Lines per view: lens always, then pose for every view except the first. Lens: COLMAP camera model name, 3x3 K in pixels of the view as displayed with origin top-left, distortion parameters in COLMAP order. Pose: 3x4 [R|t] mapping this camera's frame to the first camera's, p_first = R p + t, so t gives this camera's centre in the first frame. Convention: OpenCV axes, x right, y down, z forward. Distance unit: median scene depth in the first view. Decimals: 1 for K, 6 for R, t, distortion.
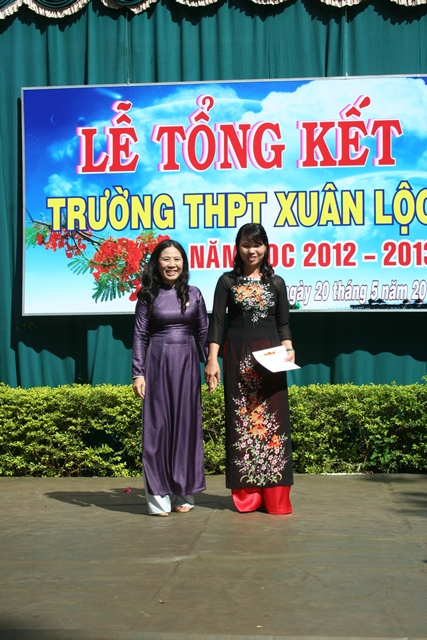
lens RADIAL K [[1092.3, 0, 217.8], [0, 1092.3, 326.9], [0, 0, 1]] dist [0.022617, 0.000000]
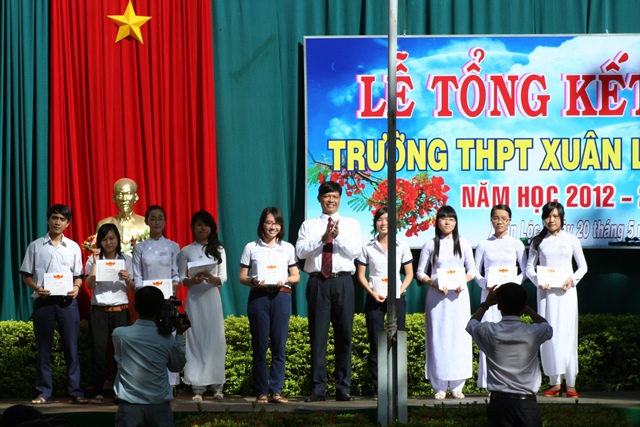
lens RADIAL K [[3702.3, 0, 323.0], [0, 3702.3, 213.4], [0, 0, 1]] dist [0.779587, 0.000000]
pose [[0.995884, 0.004705, 0.090514, -0.498552], [-0.006475, 0.999793, 0.019274, -0.117977], [-0.090405, -0.019781, 0.995709, -2.672566]]
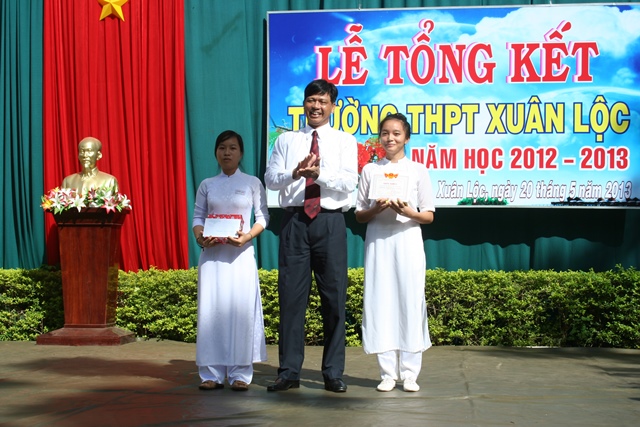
lens RADIAL K [[1092.3, 0, 307.8], [0, 1092.3, 220.0], [0, 0, 1]] dist [0.022617, 0.000000]
pose [[0.999191, 0.013605, -0.037851, -0.090846], [-0.013414, 0.999896, 0.005293, -0.003667], [0.037919, -0.004781, 0.999269, -0.164874]]
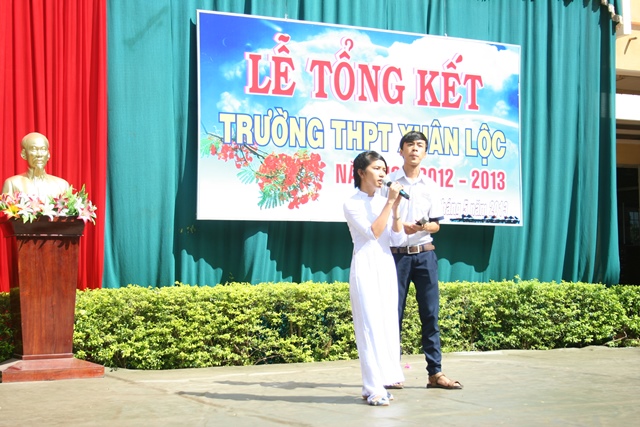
lens RADIAL K [[1092.3, 0, 319.2], [0, 1092.3, 211.1], [0, 0, 1]] dist [0.022617, 0.000000]
pose [[0.843710, 0.033273, 0.535767, -0.666970], [-0.020368, 0.999343, -0.029988, 0.011865], [-0.536413, 0.014388, 0.843833, 0.021232]]
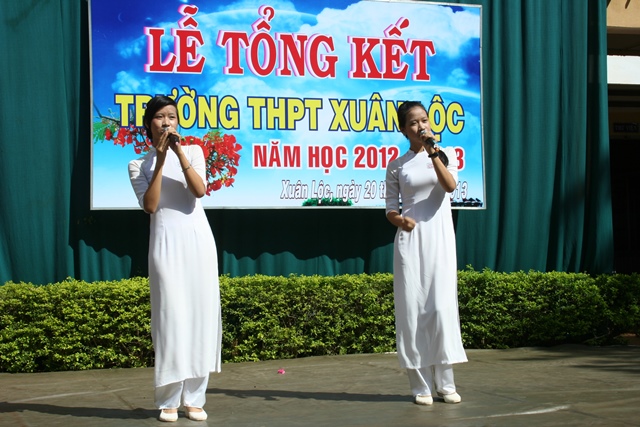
lens RADIAL K [[1092.3, 0, 311.6], [0, 1092.3, 216.5], [0, 0, 1]] dist [0.022617, 0.000000]
pose [[0.926523, 0.006263, 0.376187, -0.374336], [-0.002385, 0.999939, -0.010771, 0.006436], [-0.376232, 0.009083, 0.926481, -0.009363]]
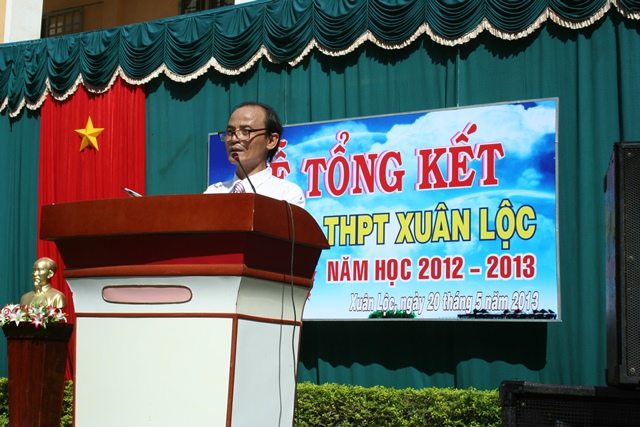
lens RADIAL K [[1092.3, 0, 305.1], [0, 1092.3, 215.4], [0, 0, 1]] dist [0.022617, 0.000000]
pose [[0.914602, -0.029474, -0.403280, 0.415796], [-0.013212, 0.994629, -0.102657, -0.004635], [0.404140, 0.099218, 0.909300, -0.054061]]
